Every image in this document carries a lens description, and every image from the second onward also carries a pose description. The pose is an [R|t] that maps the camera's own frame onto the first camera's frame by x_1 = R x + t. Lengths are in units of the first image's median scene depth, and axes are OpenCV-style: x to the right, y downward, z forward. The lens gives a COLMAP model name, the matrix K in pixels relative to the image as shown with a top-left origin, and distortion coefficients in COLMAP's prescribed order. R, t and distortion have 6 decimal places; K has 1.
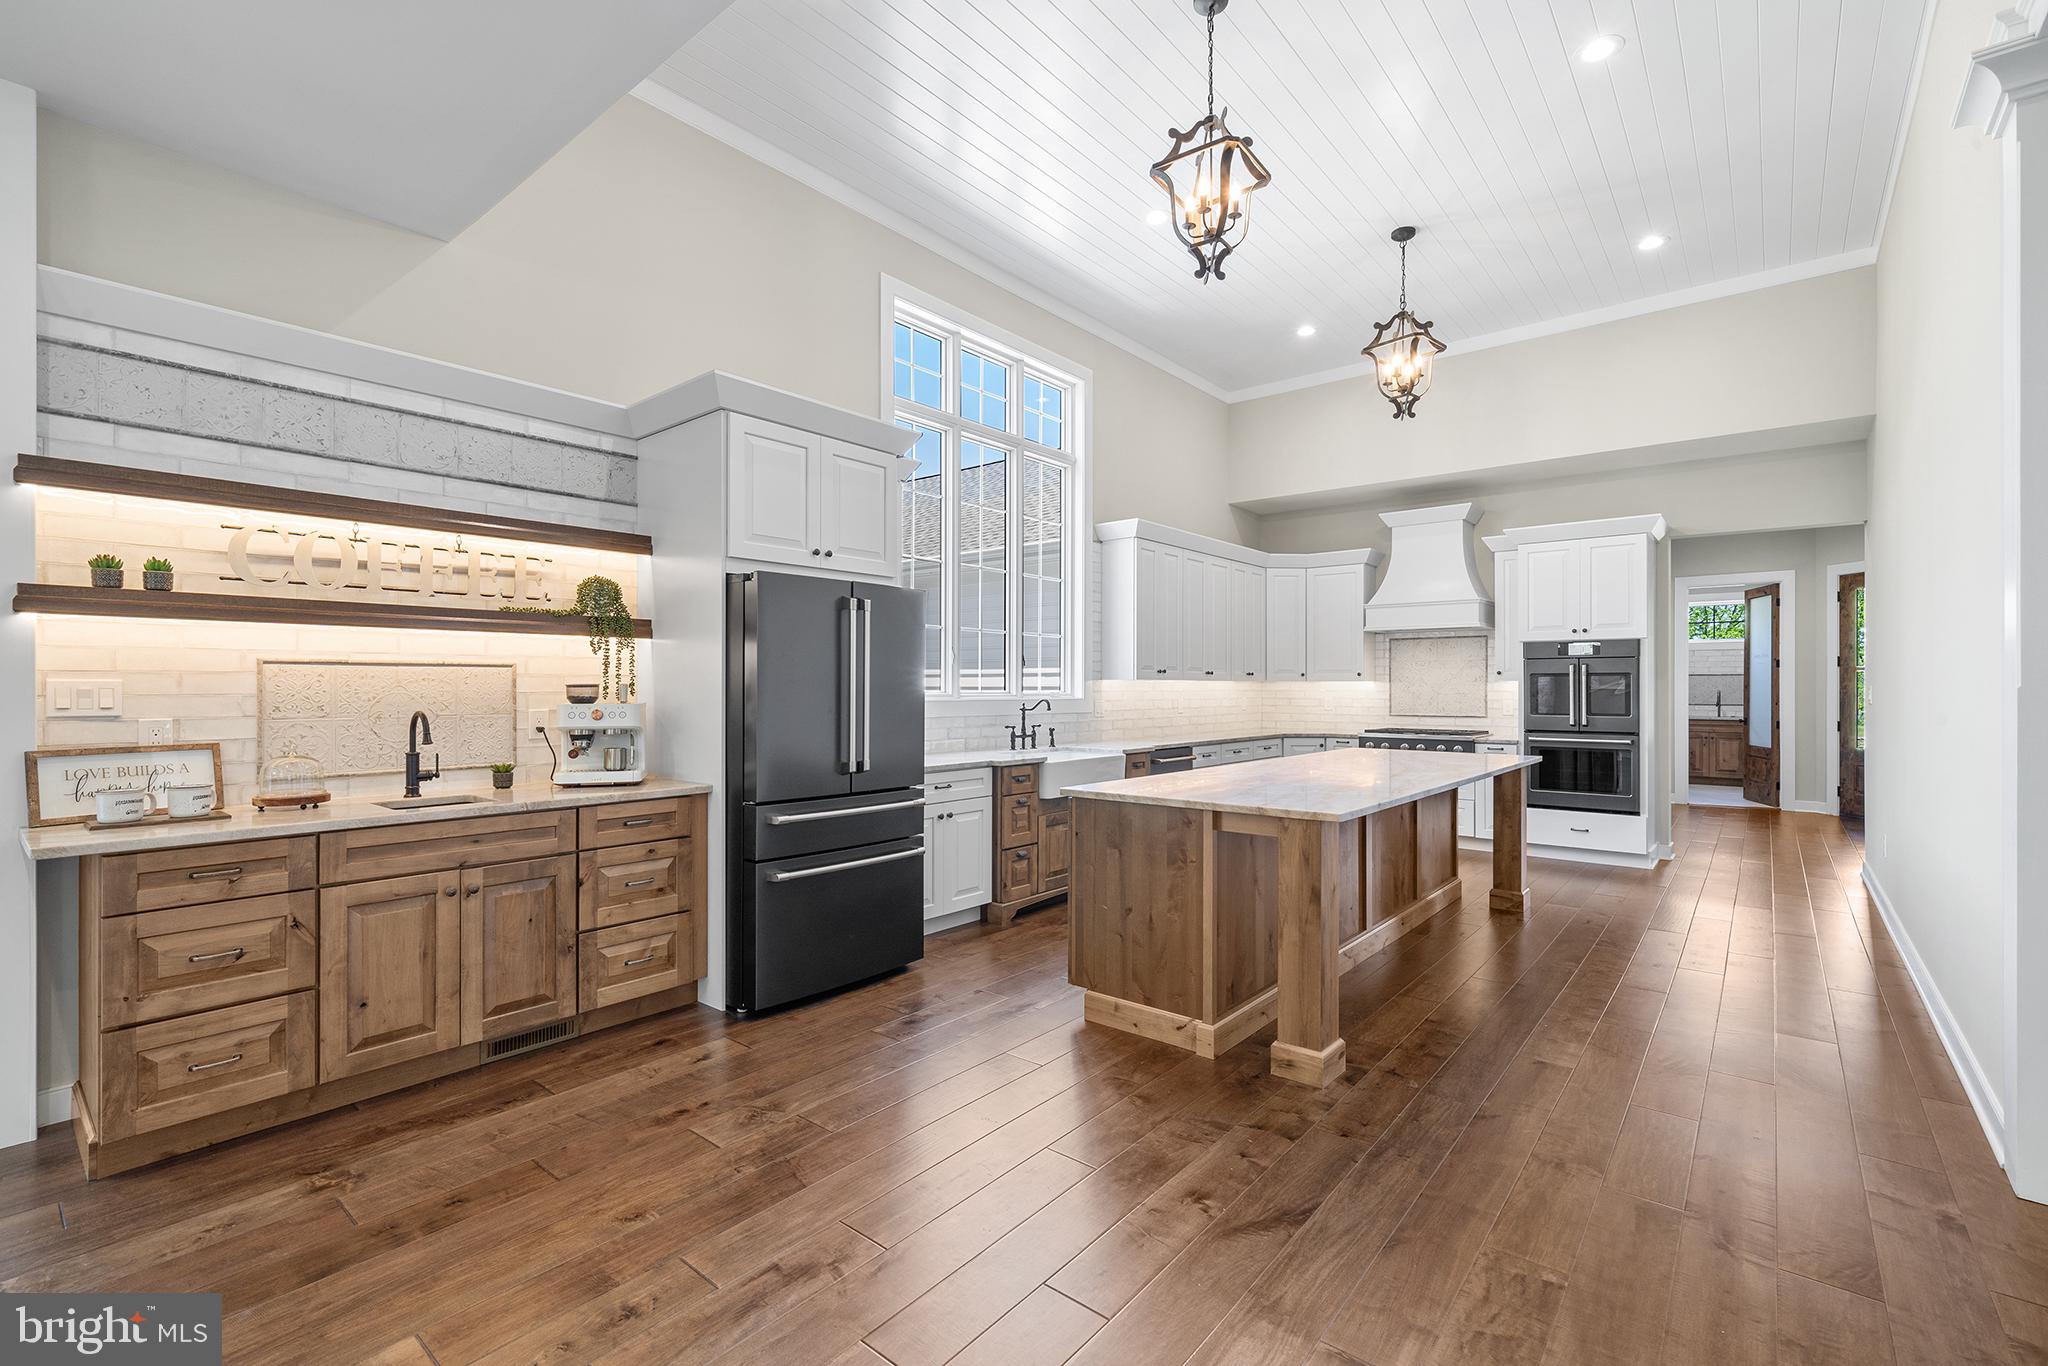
lens RADIAL K [[897.9, 0, 1029.7], [0, 897.9, 685.6], [0, 0, 1]] dist [-0.000820, -0.000345]
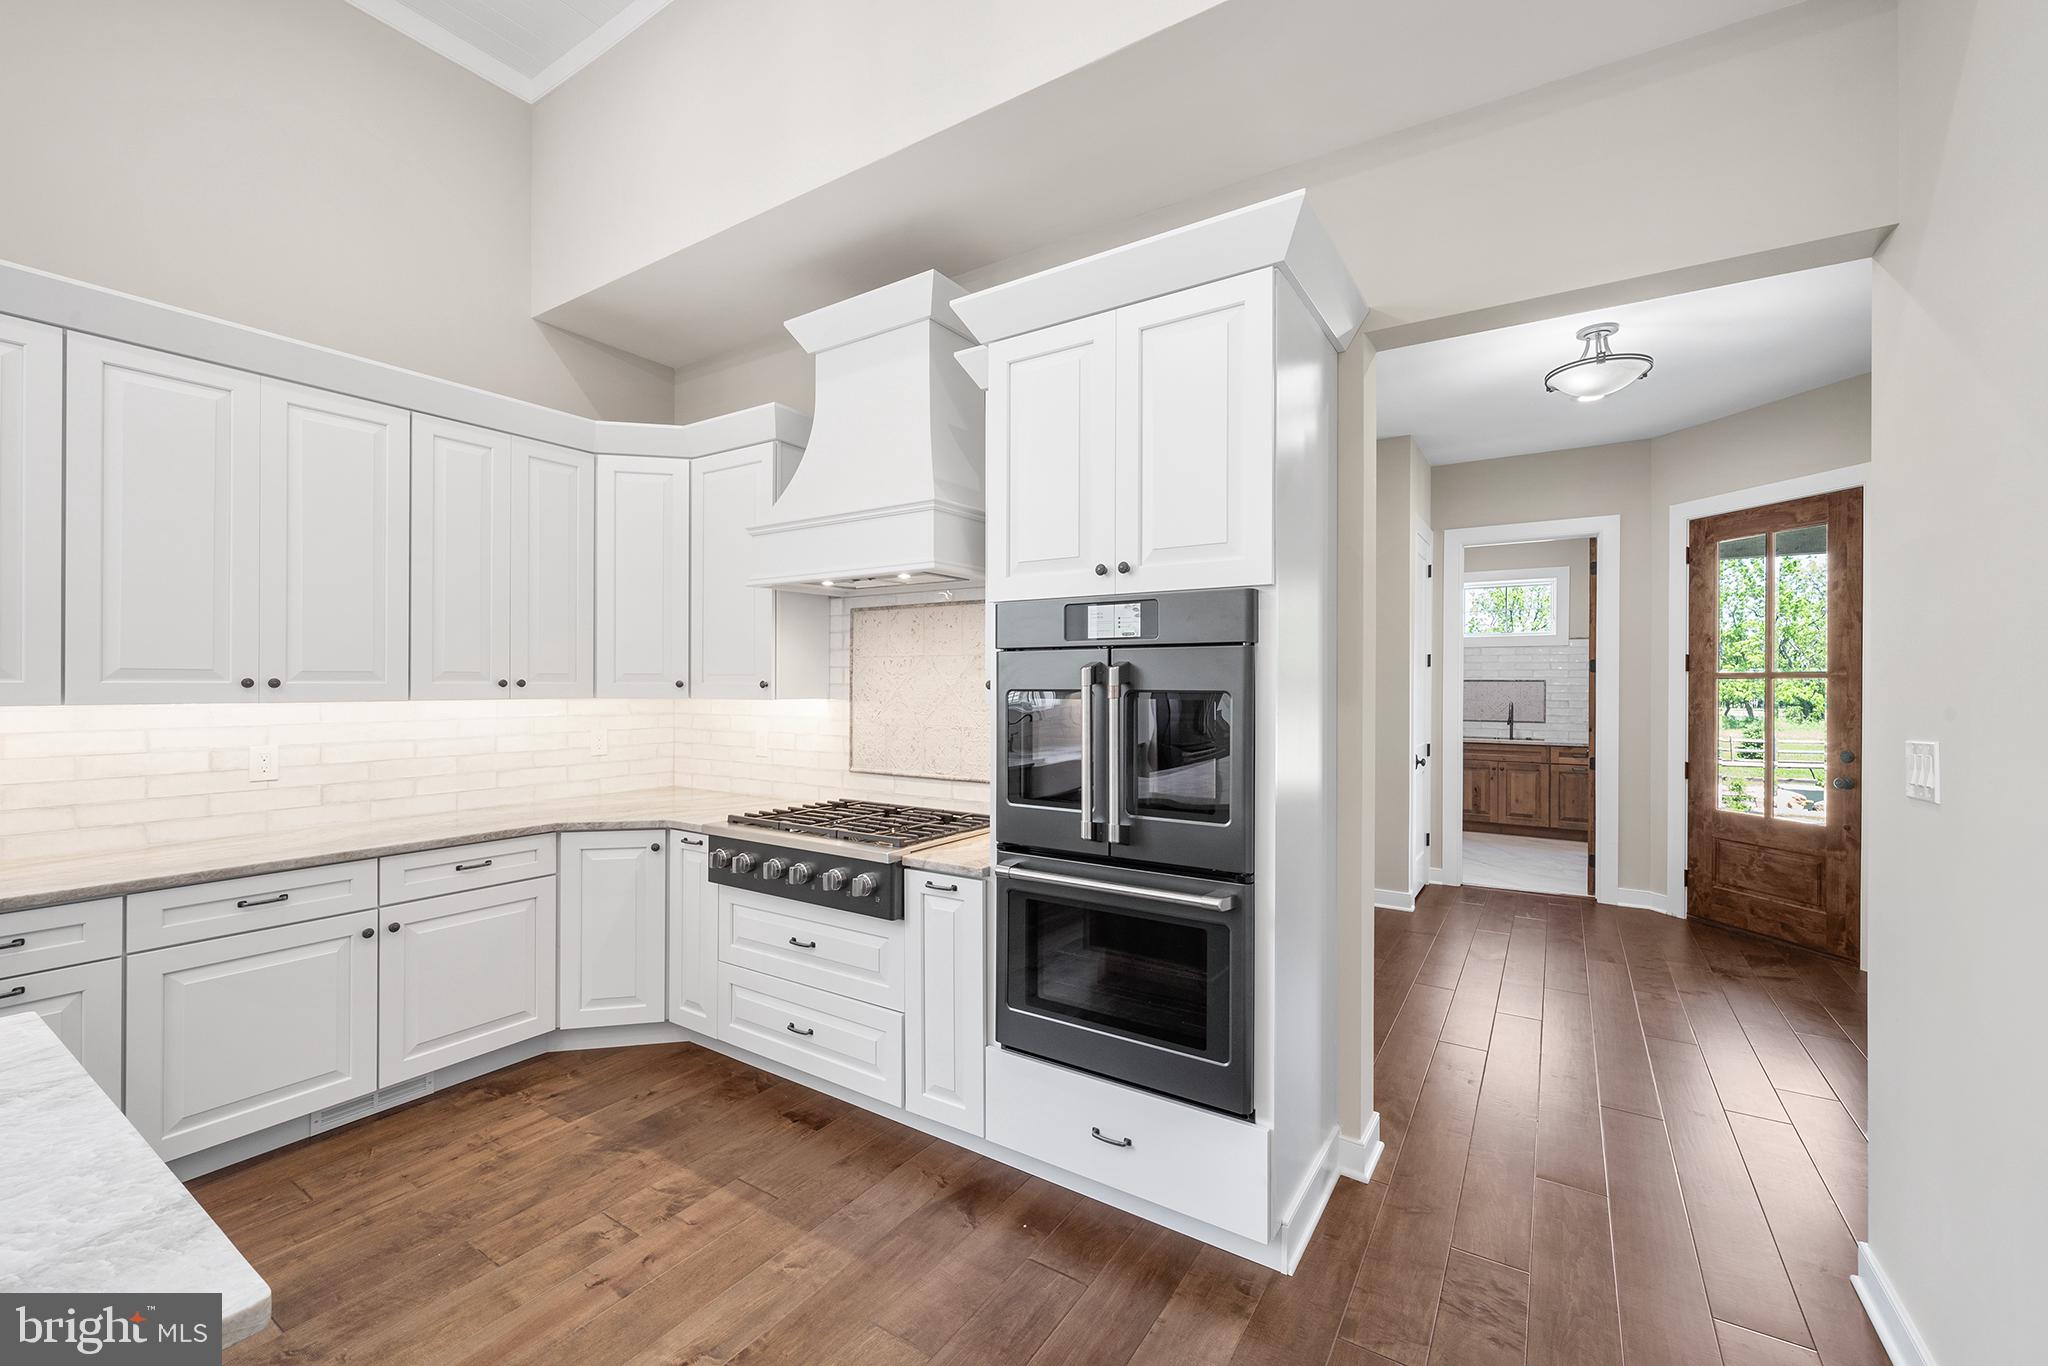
lens RADIAL K [[823.0, 0, 1024.0], [0, 823.0, 683.0], [0, 0, 1]] dist [-0.009964, -0.000083]
pose [[0.994012, 0.003247, 0.109225, 0.628451], [-0.003251, 0.999995, -0.000141, -0.019106], [-0.109225, -0.000215, 0.994017, 0.792631]]
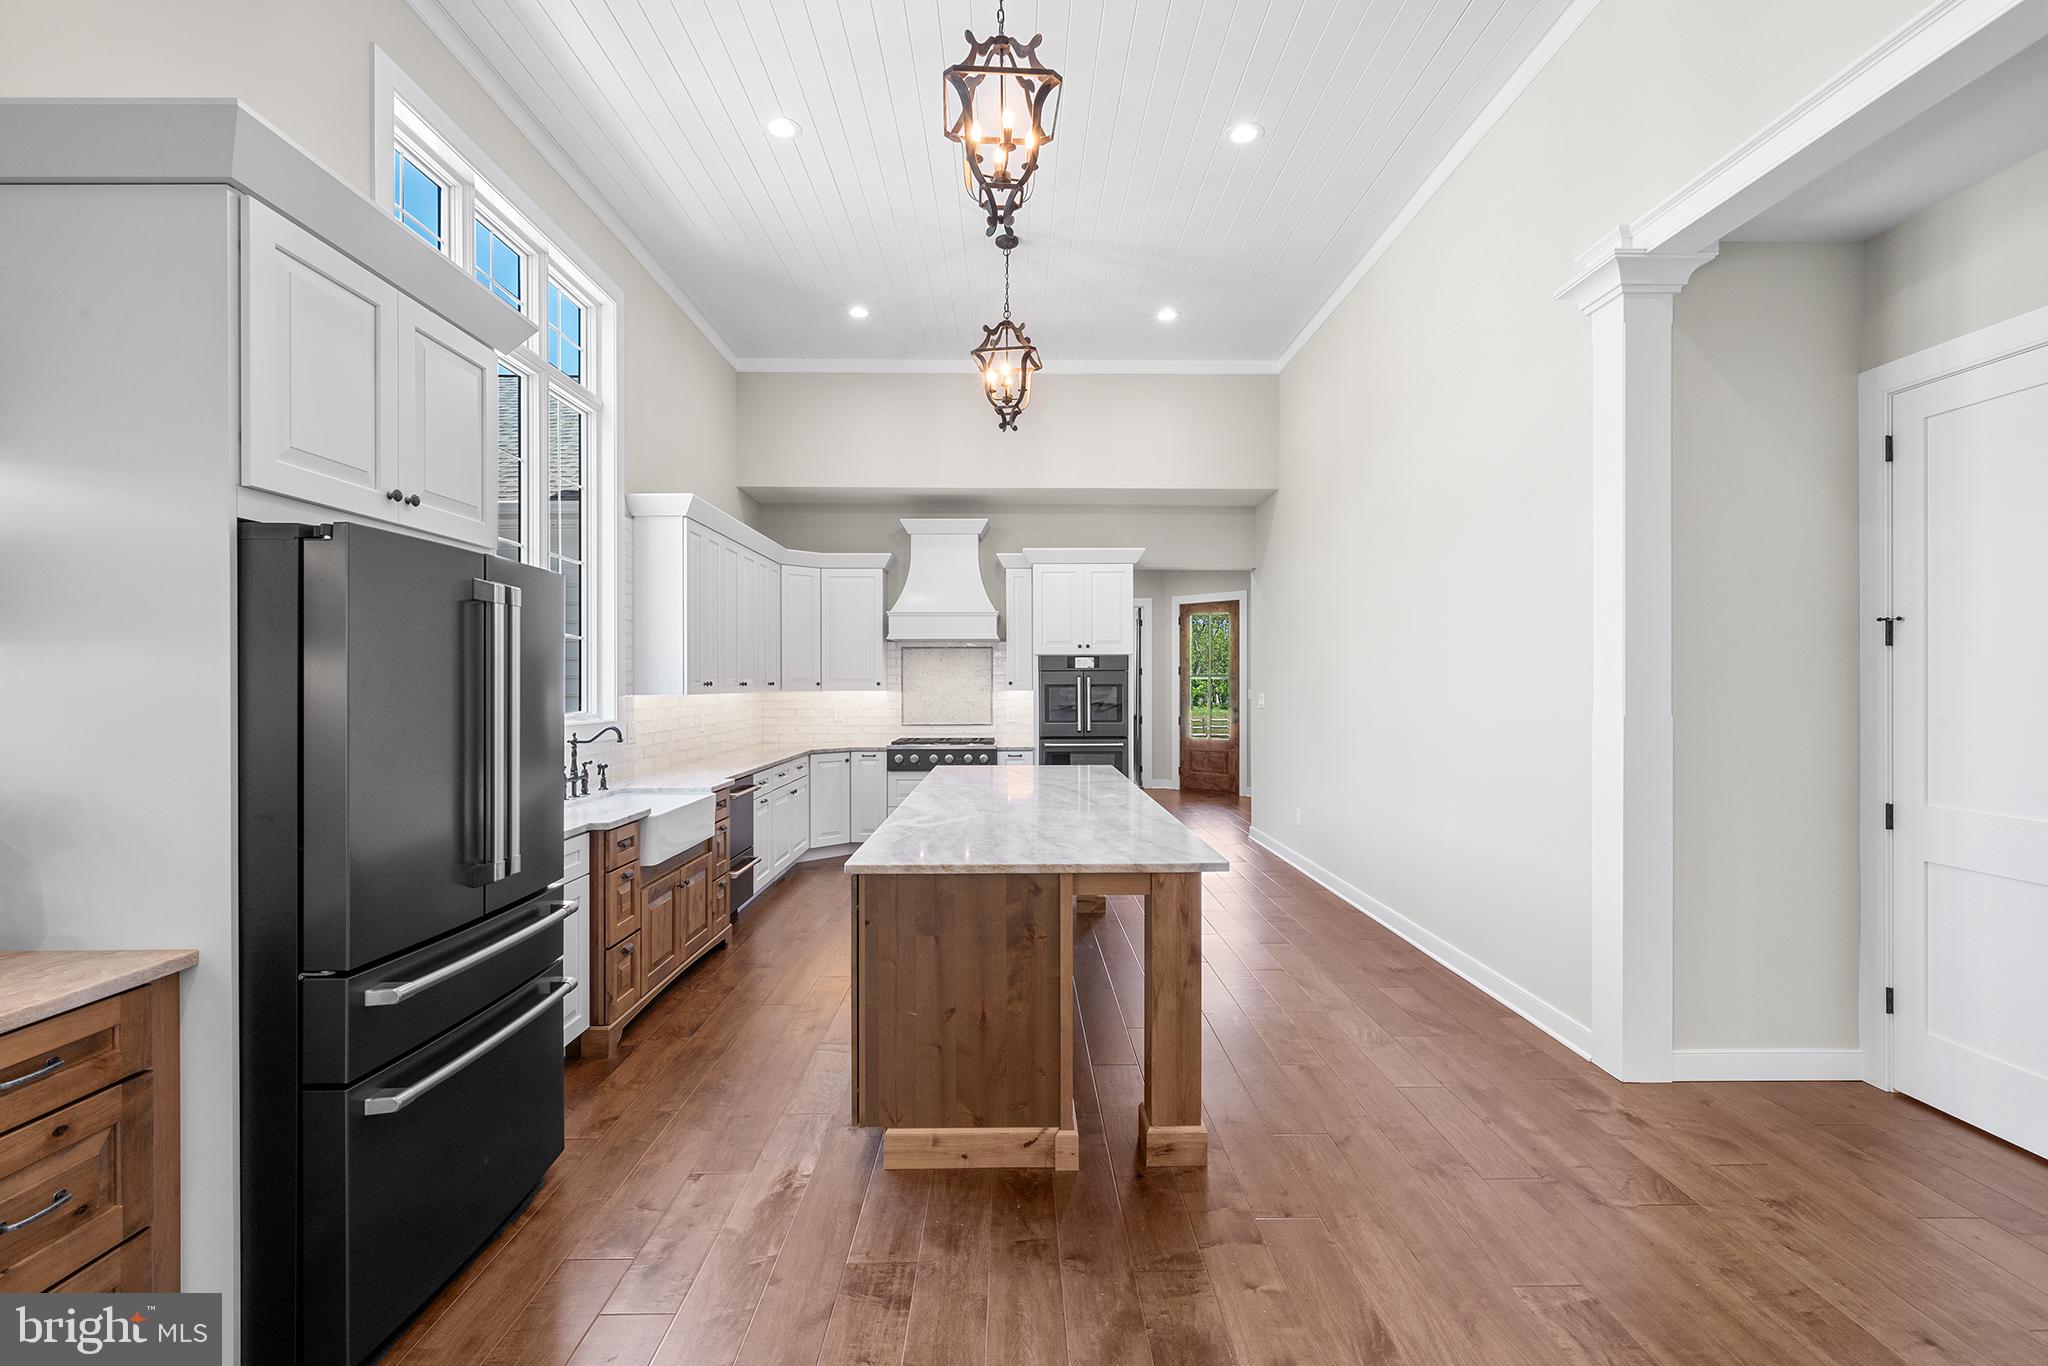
lens RADIAL K [[920.4, 0, 1024.0], [0, 920.4, 683.0], [0, 0, 1]] dist [0.000942, 0.000373]
pose [[0.760660, -0.003592, 0.649141, -0.212696], [0.002047, 0.999993, 0.003136, -0.022191], [-0.649148, -0.001057, 0.760662, 0.208044]]
